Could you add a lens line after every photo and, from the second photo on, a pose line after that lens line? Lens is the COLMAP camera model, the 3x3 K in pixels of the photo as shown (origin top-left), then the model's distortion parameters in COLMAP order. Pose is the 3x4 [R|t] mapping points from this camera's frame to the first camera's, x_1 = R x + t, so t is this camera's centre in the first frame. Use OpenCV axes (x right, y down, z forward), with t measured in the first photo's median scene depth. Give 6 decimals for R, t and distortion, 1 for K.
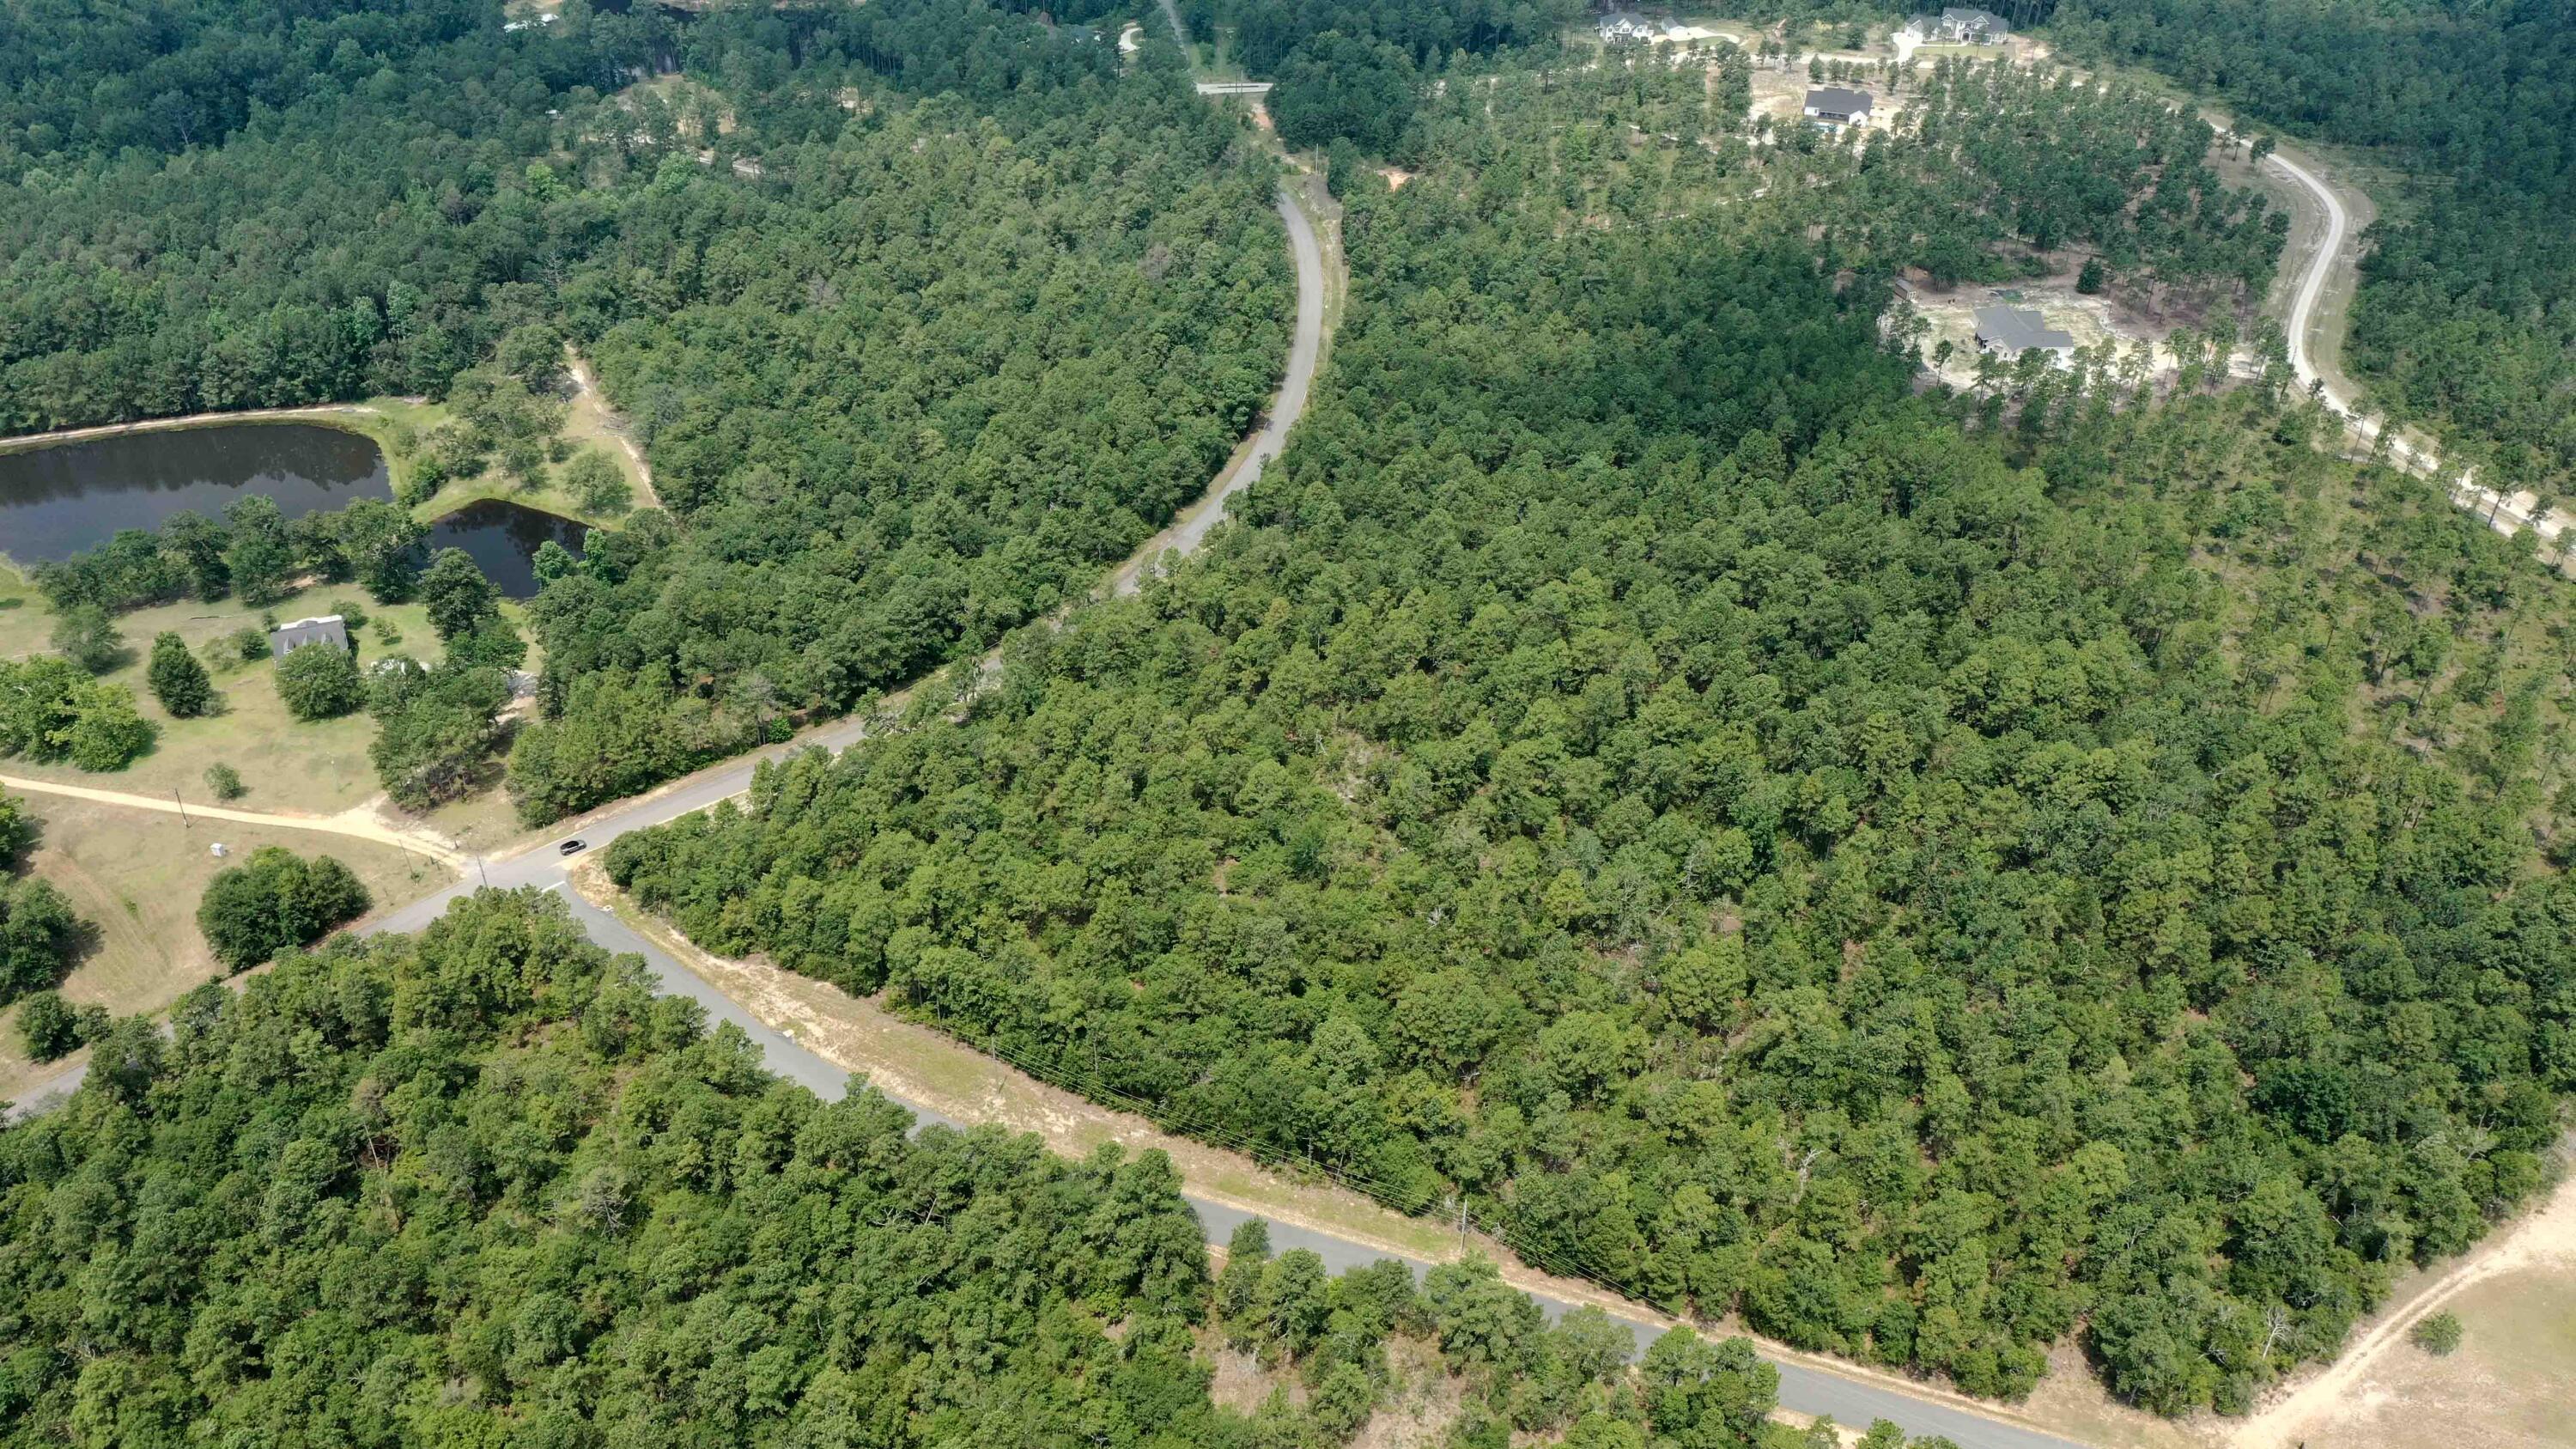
lens RADIAL K [[2031.2, 0, 1288.0], [0, 2031.2, 724.5], [0, 0, 1]] dist [0.013846, 0.008188]
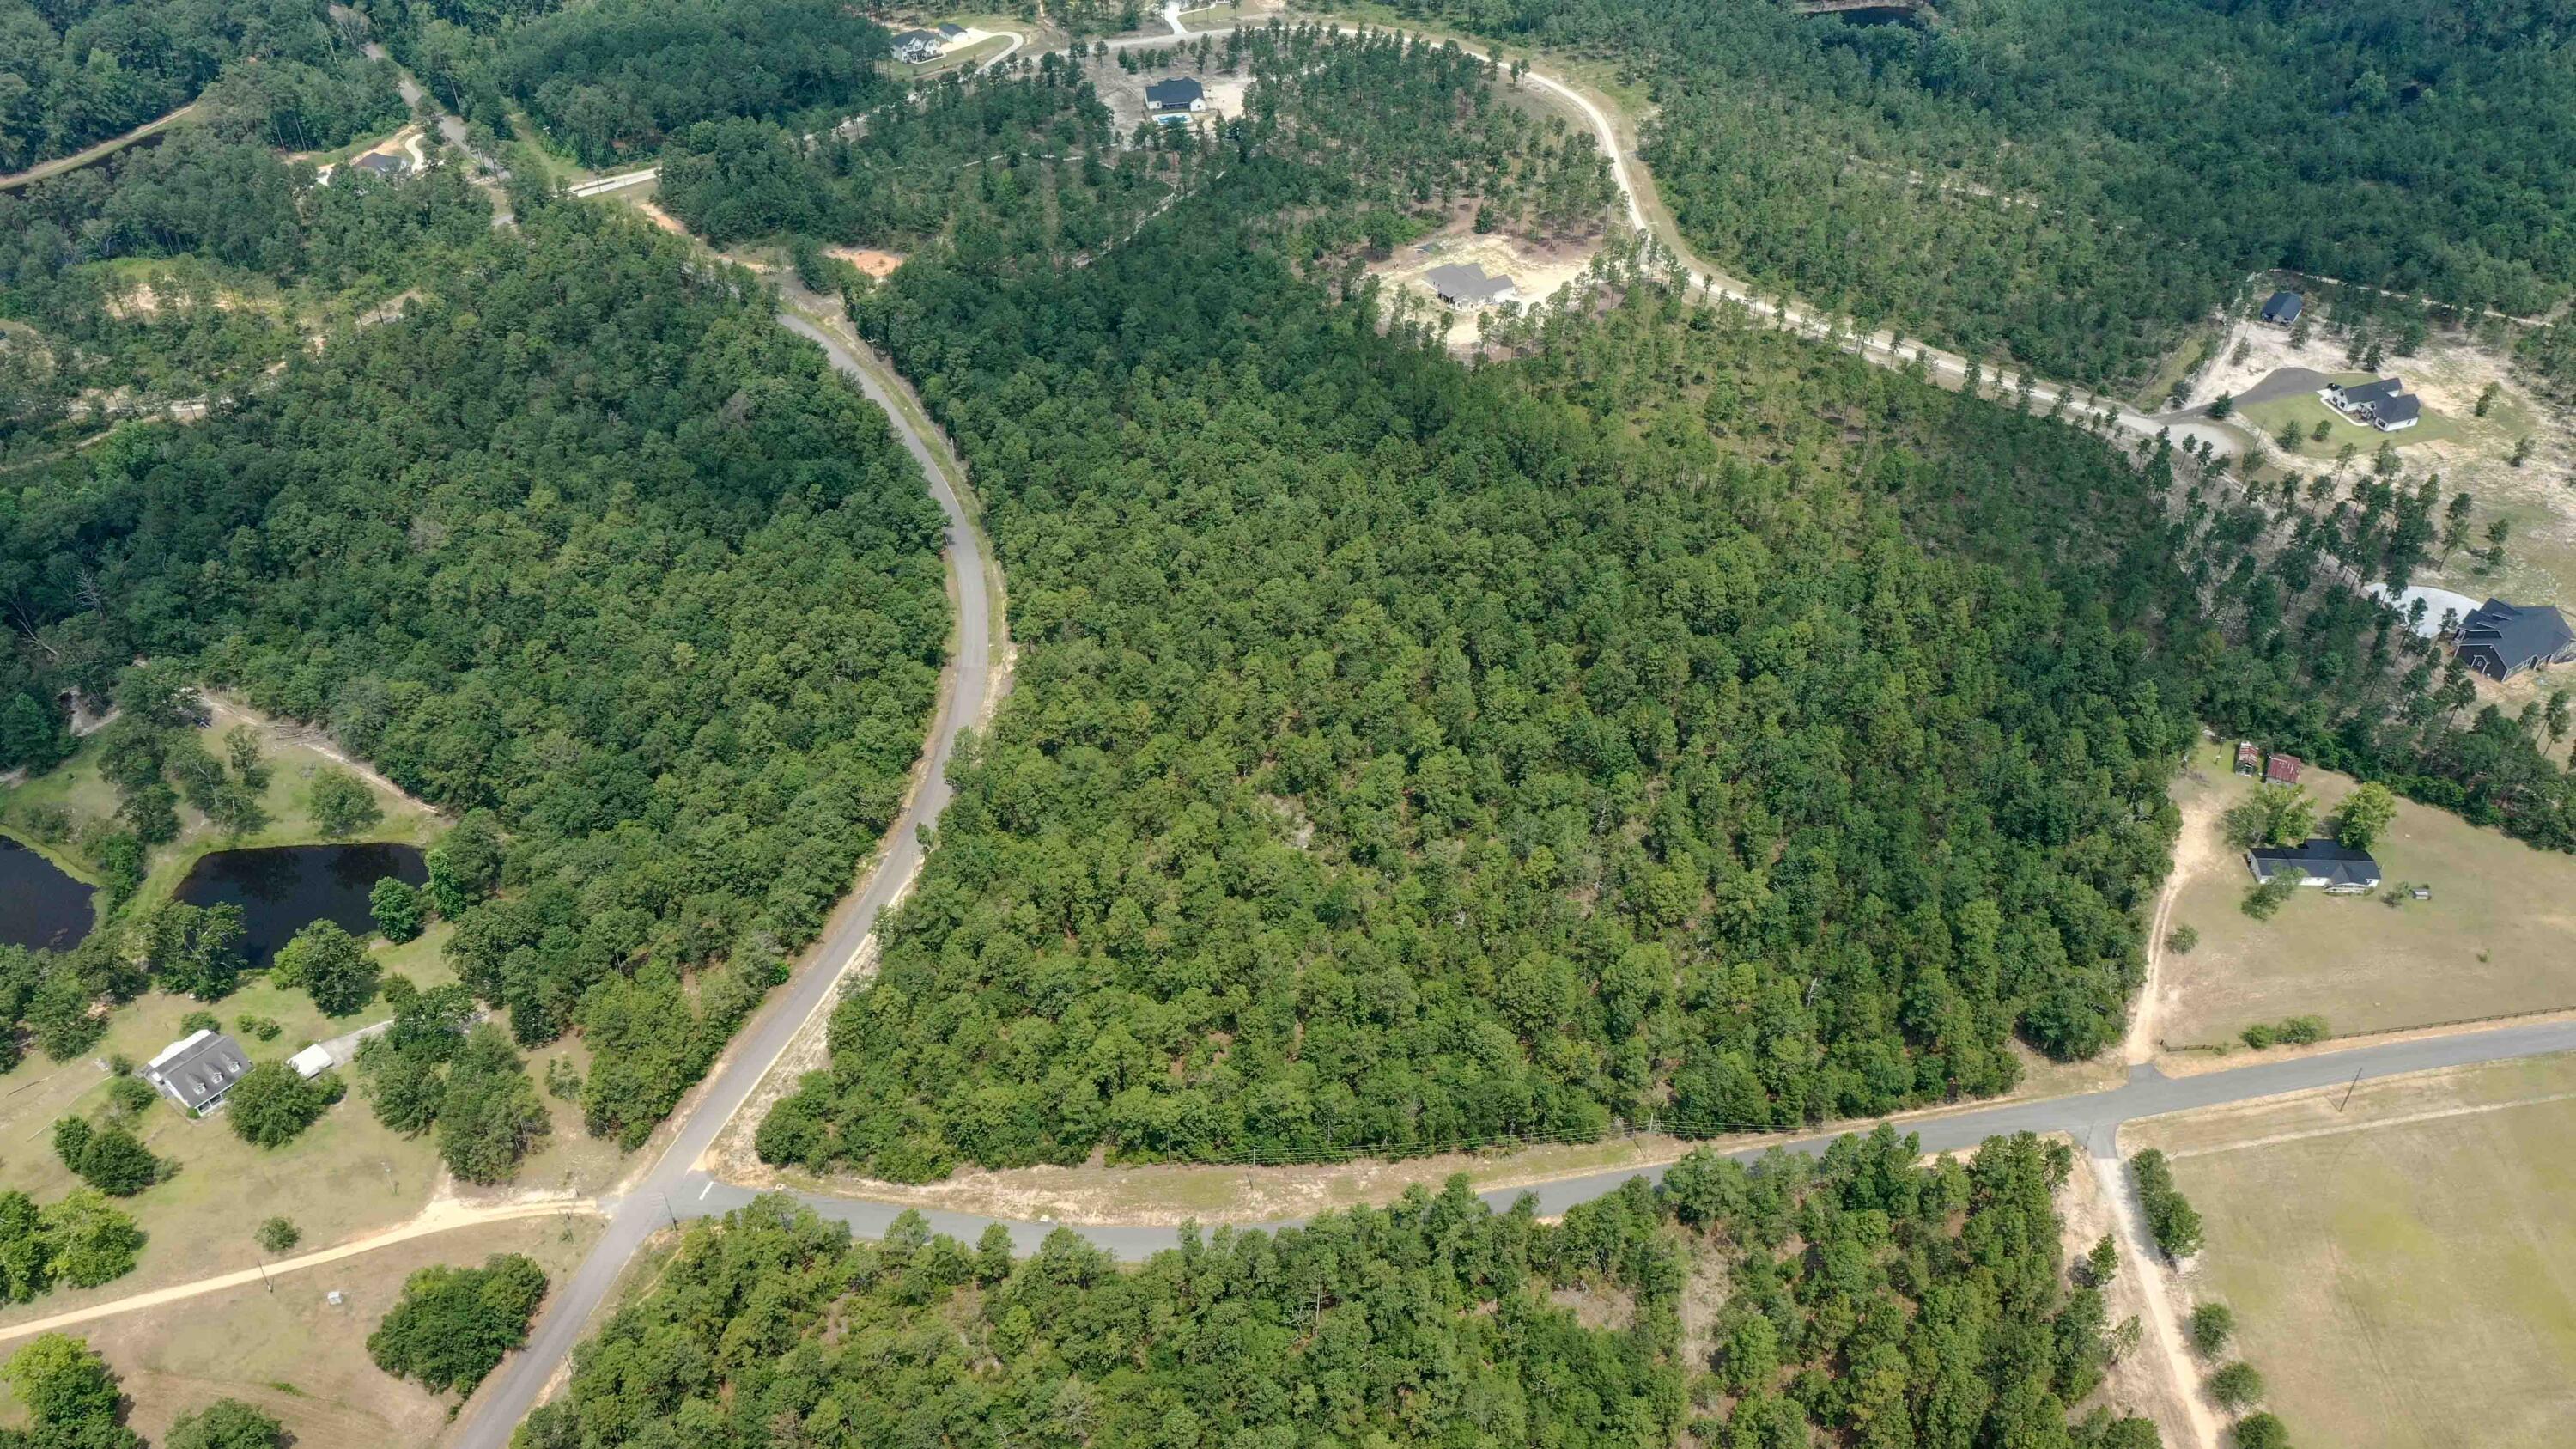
lens RADIAL K [[2044.4, 0, 1284.3], [0, 2044.4, 713.1], [0, 0, 1]] dist [0.013667, 0.002297]
pose [[0.861112, -0.324069, 0.391746, -0.415217], [0.298602, 0.945997, 0.126201, -0.189895], [-0.411488, 0.008303, 0.911377, -0.094877]]
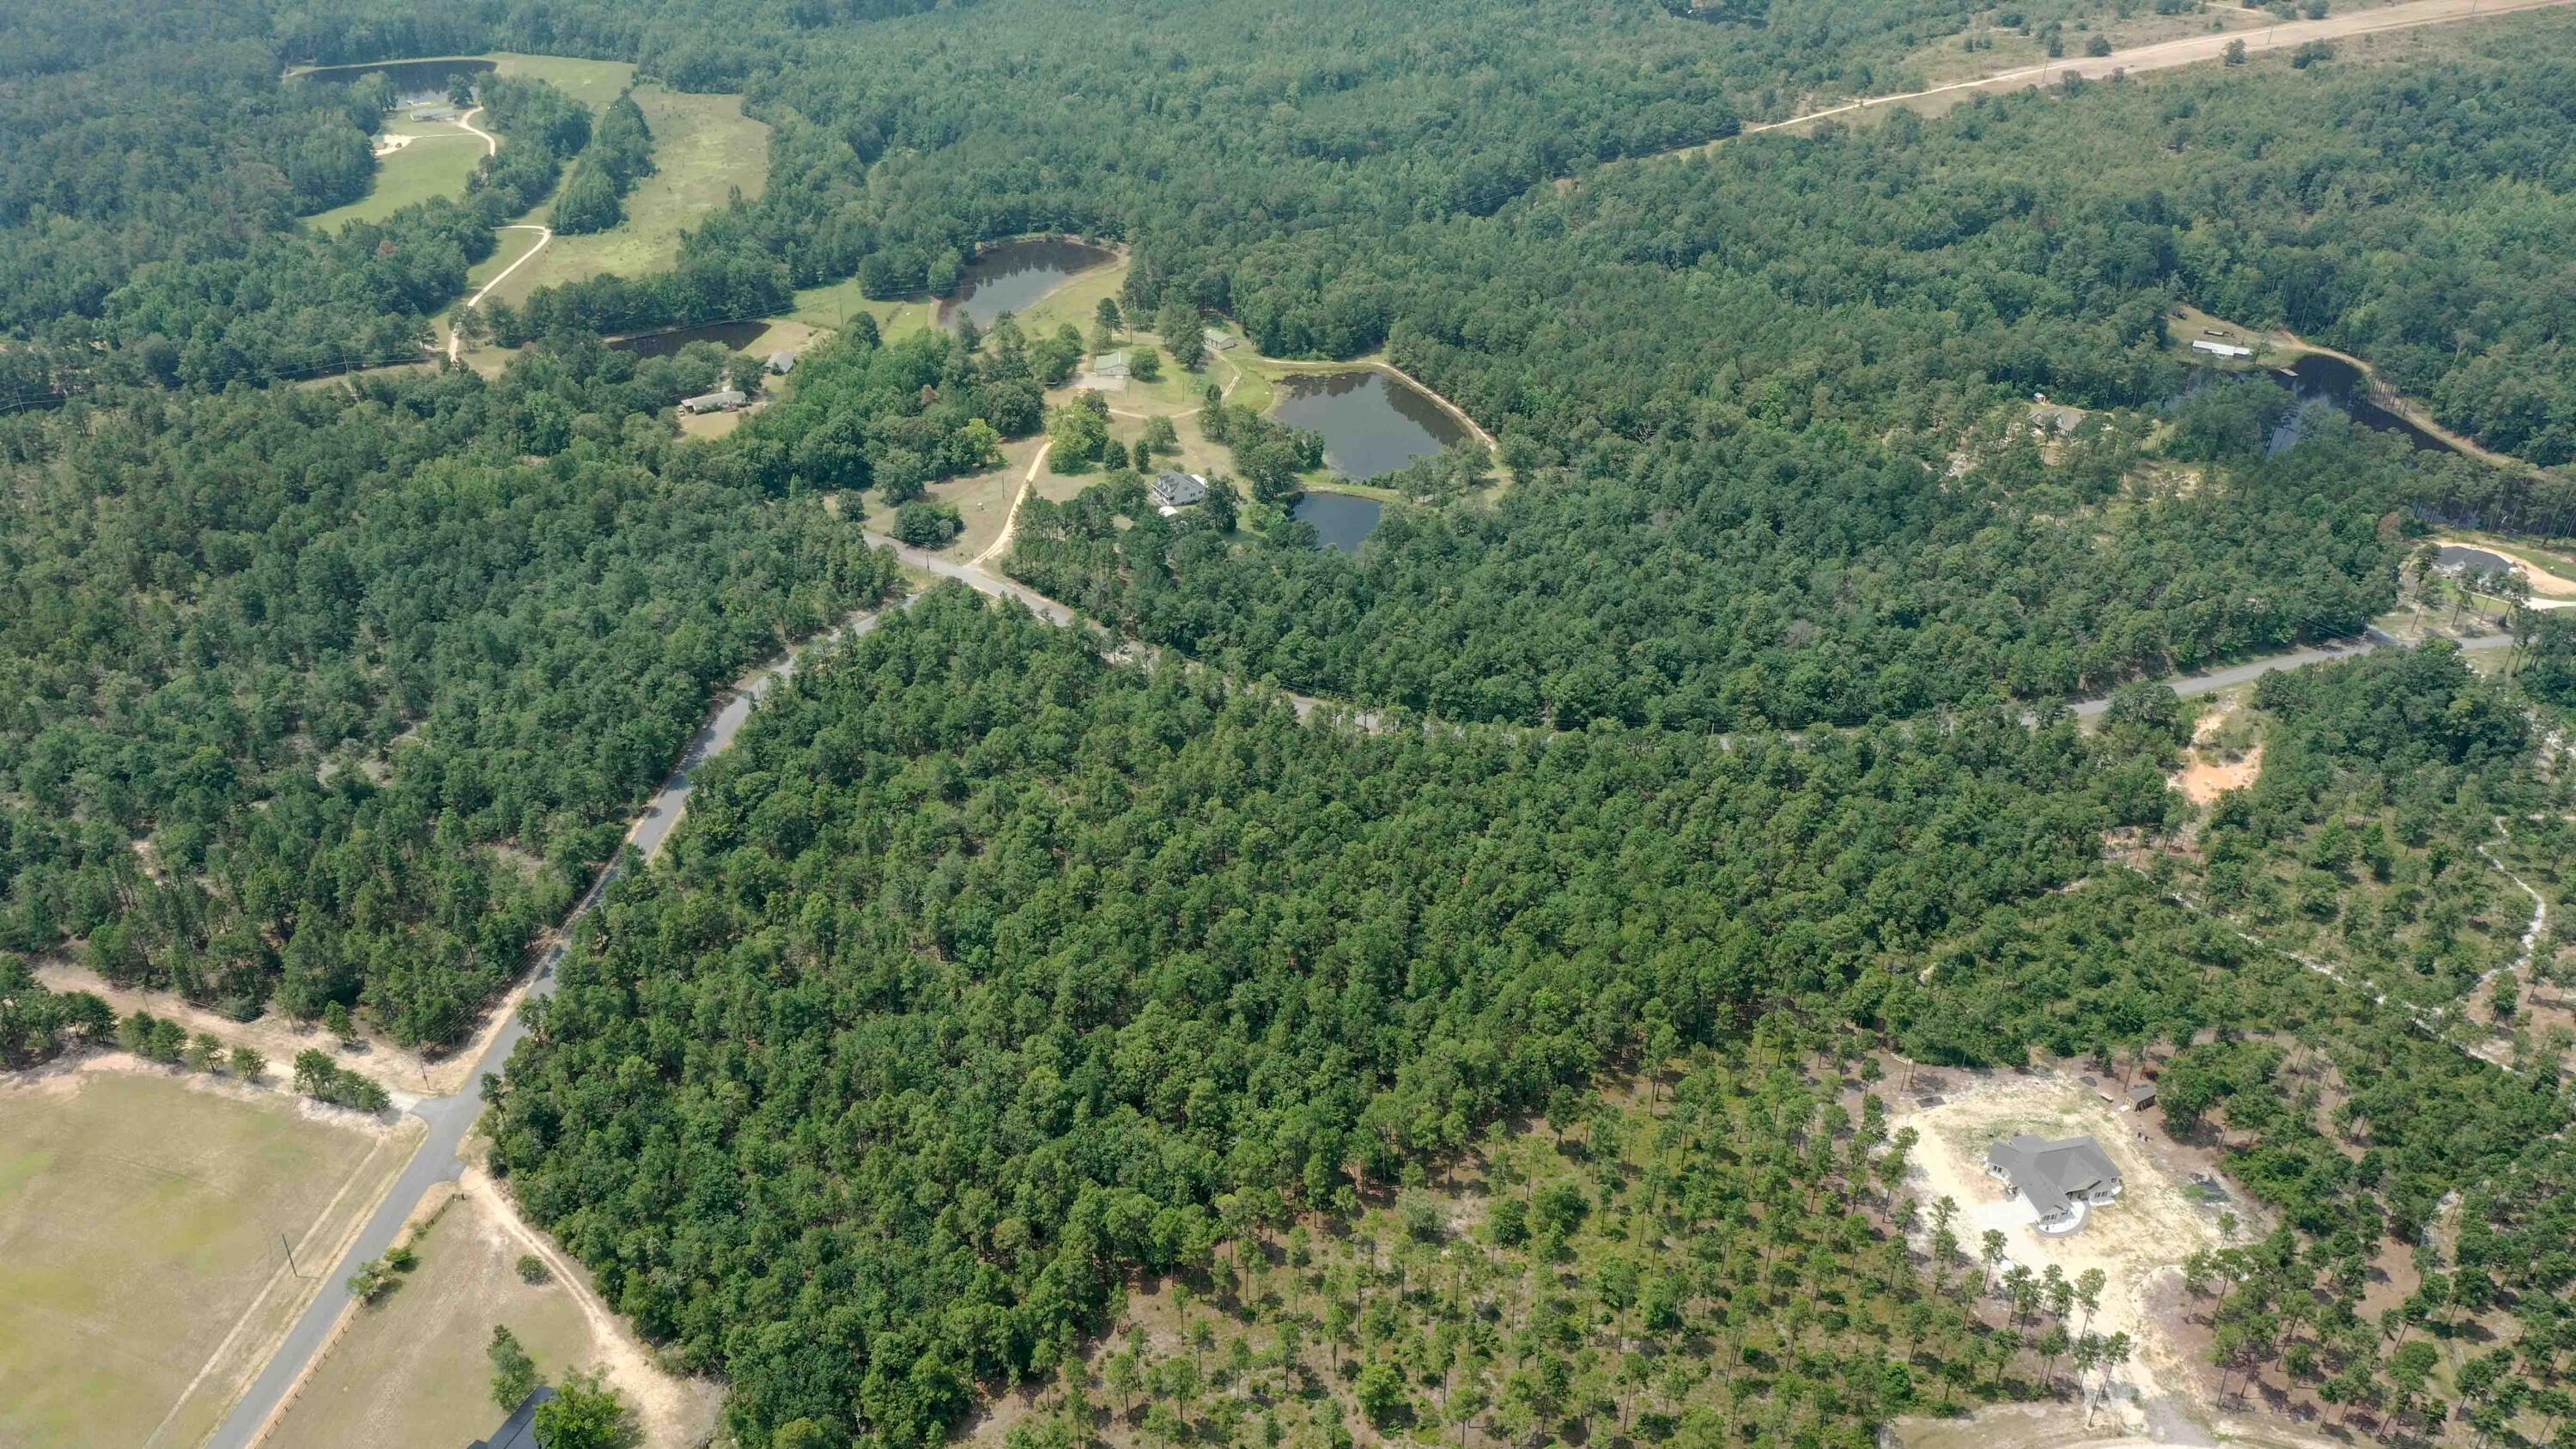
lens RADIAL K [[2044.4, 0, 1284.3], [0, 2044.4, 713.1], [0, 0, 1]] dist [0.013667, 0.002297]
pose [[0.194255, 0.508596, -0.838806, 1.240369], [-0.592760, 0.742181, 0.312734, -0.569305], [0.781601, 0.436461, 0.445648, 0.431646]]
